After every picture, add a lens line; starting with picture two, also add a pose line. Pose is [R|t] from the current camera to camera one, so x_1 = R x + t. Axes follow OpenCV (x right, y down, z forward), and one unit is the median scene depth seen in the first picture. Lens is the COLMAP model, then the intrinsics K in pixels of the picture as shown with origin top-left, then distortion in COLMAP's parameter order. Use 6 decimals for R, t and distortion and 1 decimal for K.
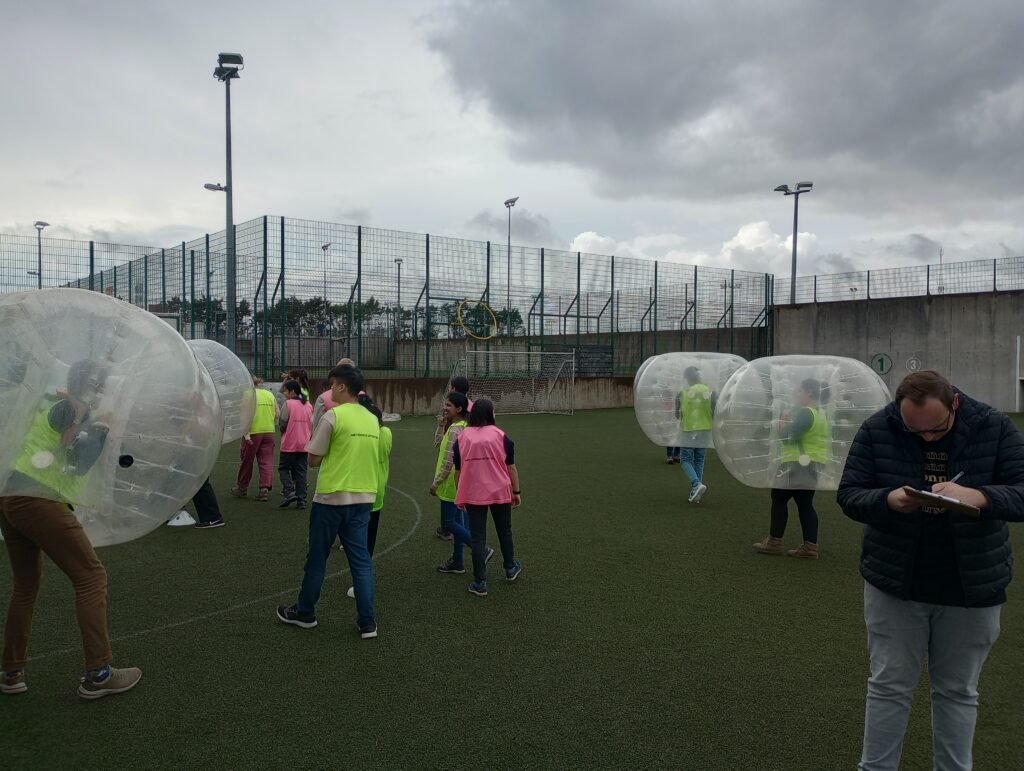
lens RADIAL K [[843.1, 0, 513.1], [0, 843.1, 381.2], [0, 0, 1]] dist [0.080865, -0.091457]
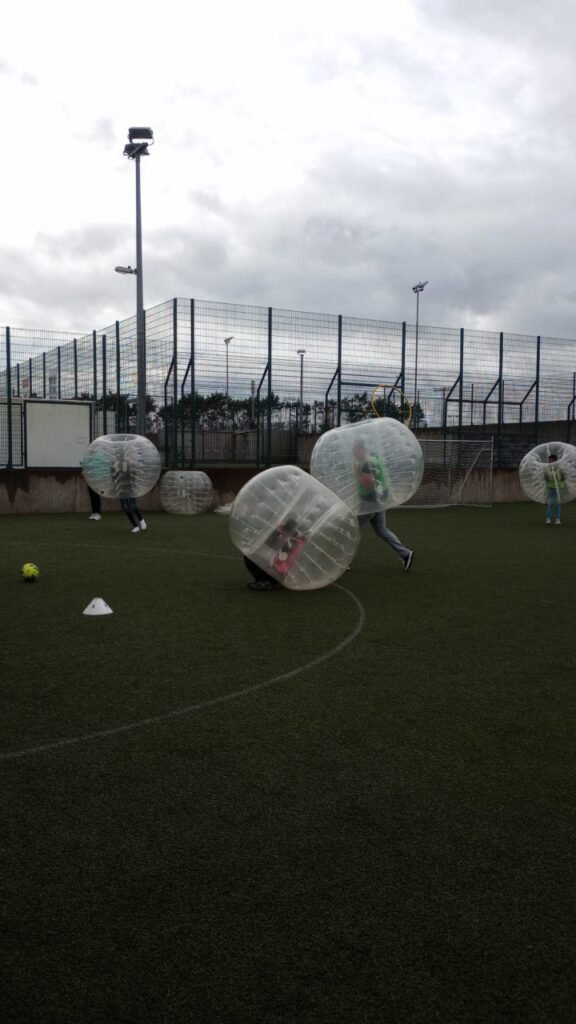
lens RADIAL K [[842.4, 0, 287.5], [0, 842.4, 522.0], [0, 0, 1]] dist [0.054020, -0.065908]
pose [[0.989848, 0.009758, -0.141795, -0.018216], [-0.002584, 0.998711, 0.050690, 0.006816], [0.142107, -0.049809, 0.988597, 0.038578]]
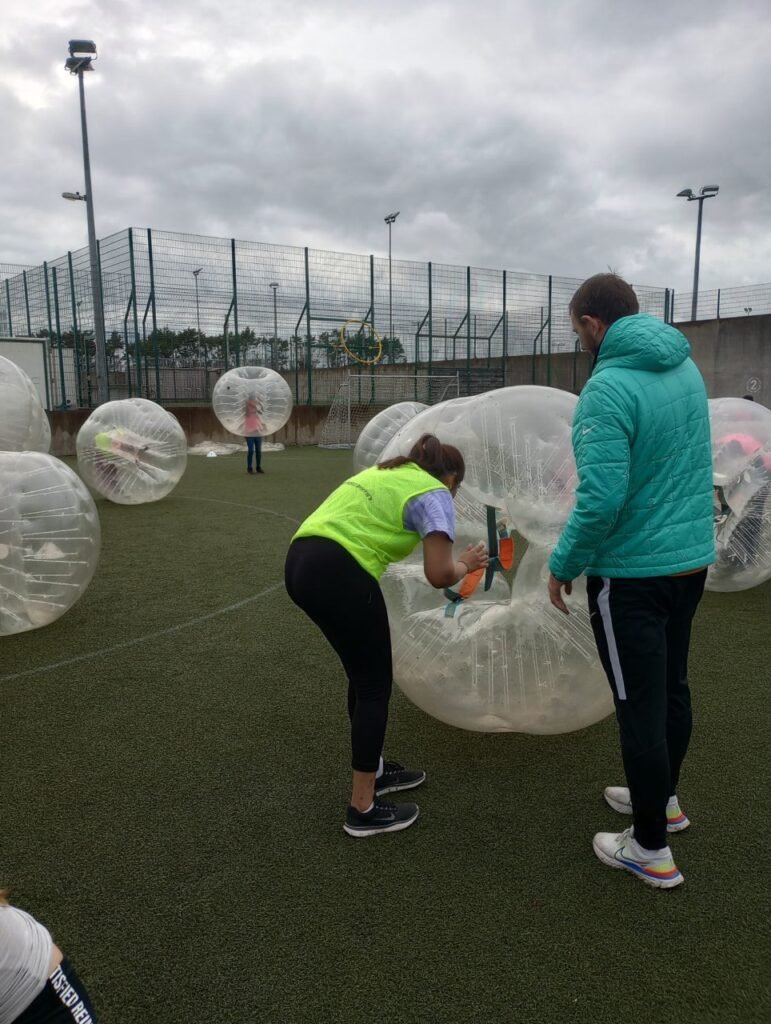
lens RADIAL K [[844.3, 0, 388.3], [0, 844.3, 535.3], [0, 0, 1]] dist [0.056685, -0.072503]
pose [[0.999836, -0.016511, -0.007374, -0.007752], [0.017382, 0.989969, 0.140210, 0.006787], [0.004985, -0.140315, 0.990094, 0.029765]]
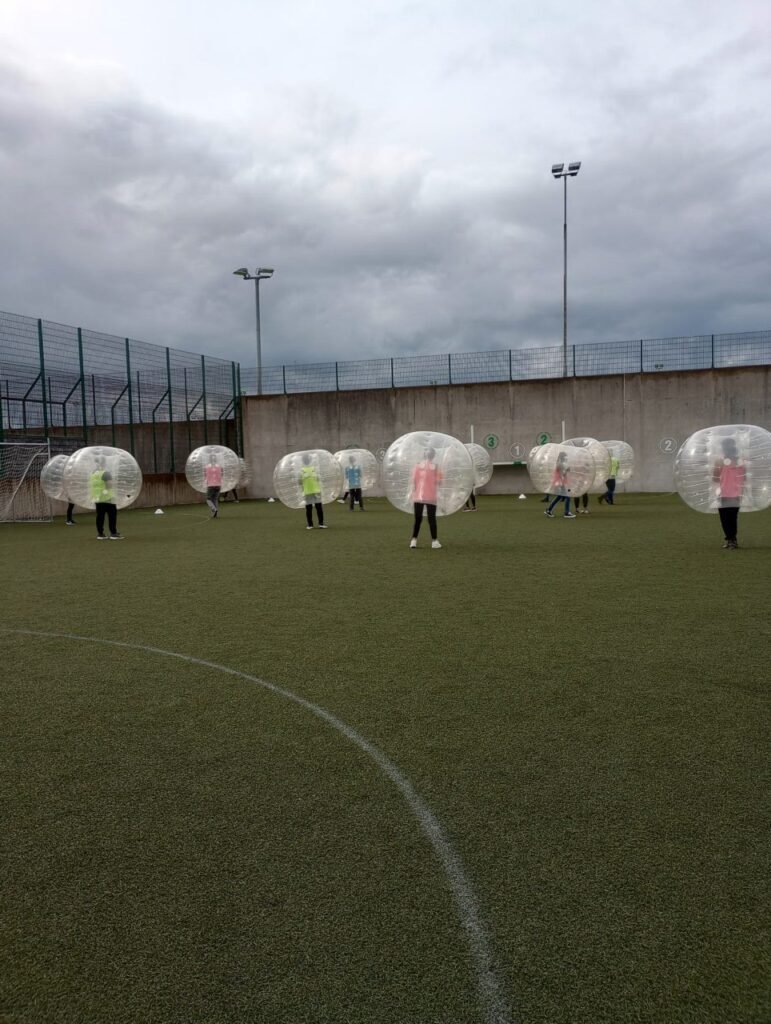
lens RADIAL K [[850.5, 0, 385.5], [0, 850.5, 512.0], [0, 0, 1]] dist [0.080901, -0.107715]
pose [[0.836955, -0.056906, 0.544306, -0.090134], [0.041033, 0.998305, 0.041277, 0.006916], [-0.545732, -0.012212, 0.837871, 0.126535]]
